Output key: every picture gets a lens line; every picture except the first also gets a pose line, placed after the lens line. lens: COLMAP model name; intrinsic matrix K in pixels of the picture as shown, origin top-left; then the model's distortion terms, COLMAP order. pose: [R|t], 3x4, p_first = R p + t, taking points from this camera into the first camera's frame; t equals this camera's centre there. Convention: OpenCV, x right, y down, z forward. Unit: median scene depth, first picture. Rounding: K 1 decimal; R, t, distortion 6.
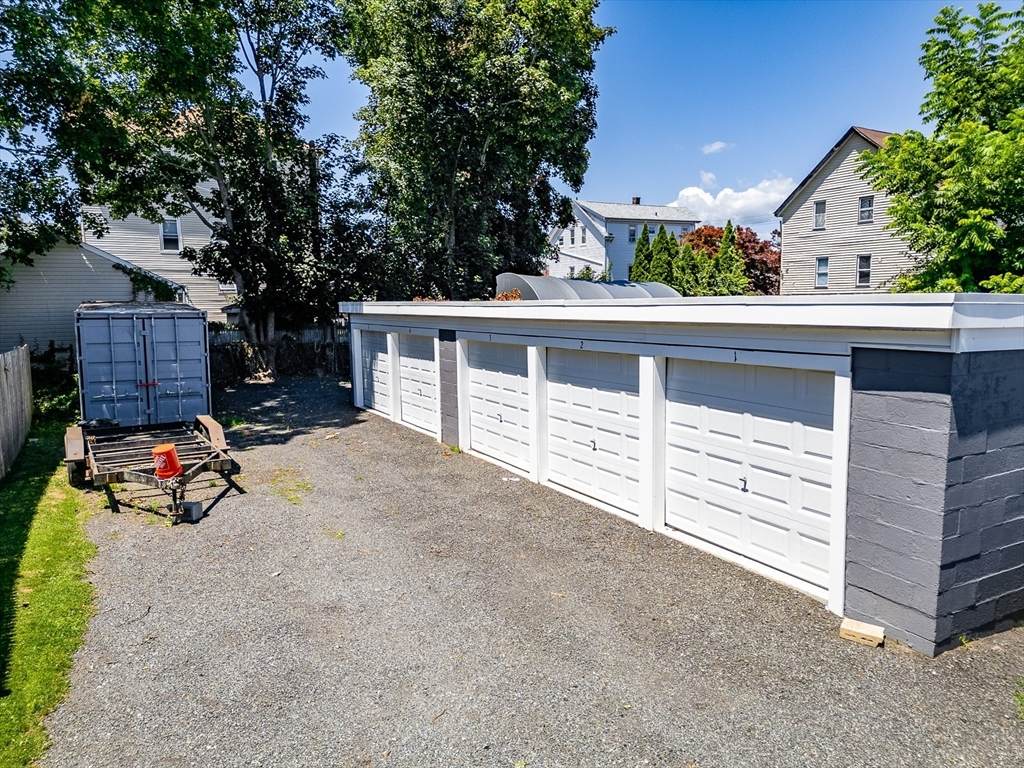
lens RADIAL K [[749.0, 0, 510.7], [0, 749.0, 385.2], [0, 0, 1]] dist [0.065542, -0.055819]
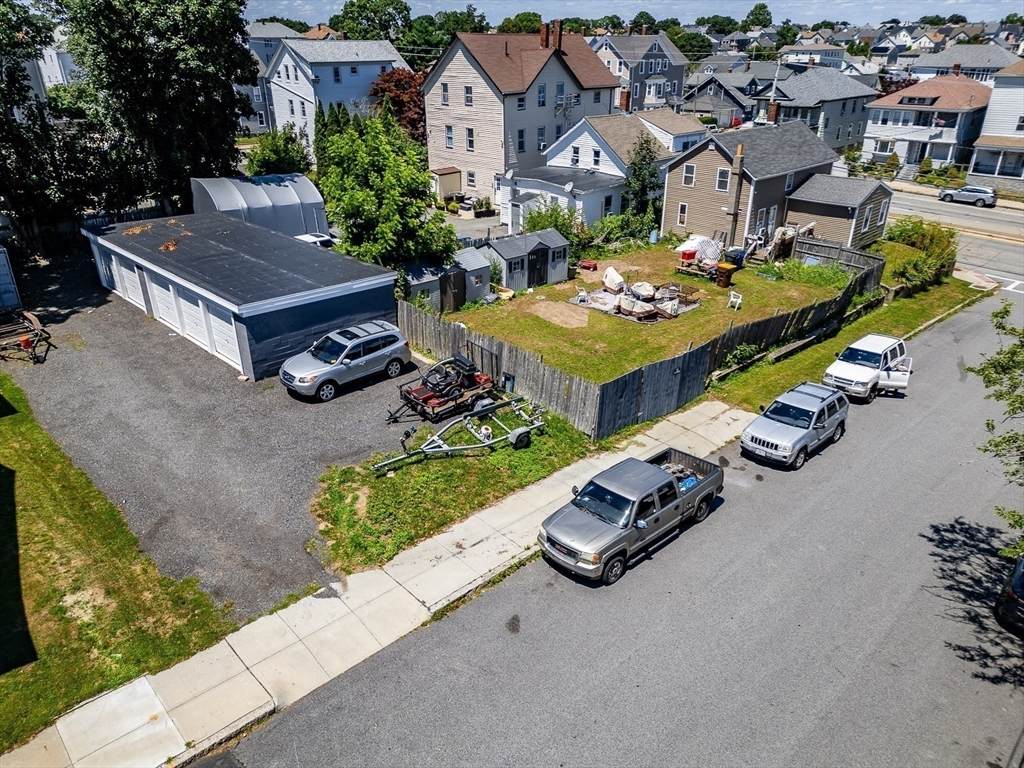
lens RADIAL K [[749.0, 0, 540.9], [0, 749.0, 386.5], [0, 0, 1]] dist [0.065542, -0.055819]
pose [[0.959052, -0.103672, 0.263575, 0.293767], [0.016370, 0.949336, 0.313838, -0.289724], [-0.282757, -0.296672, 0.912159, -1.039560]]
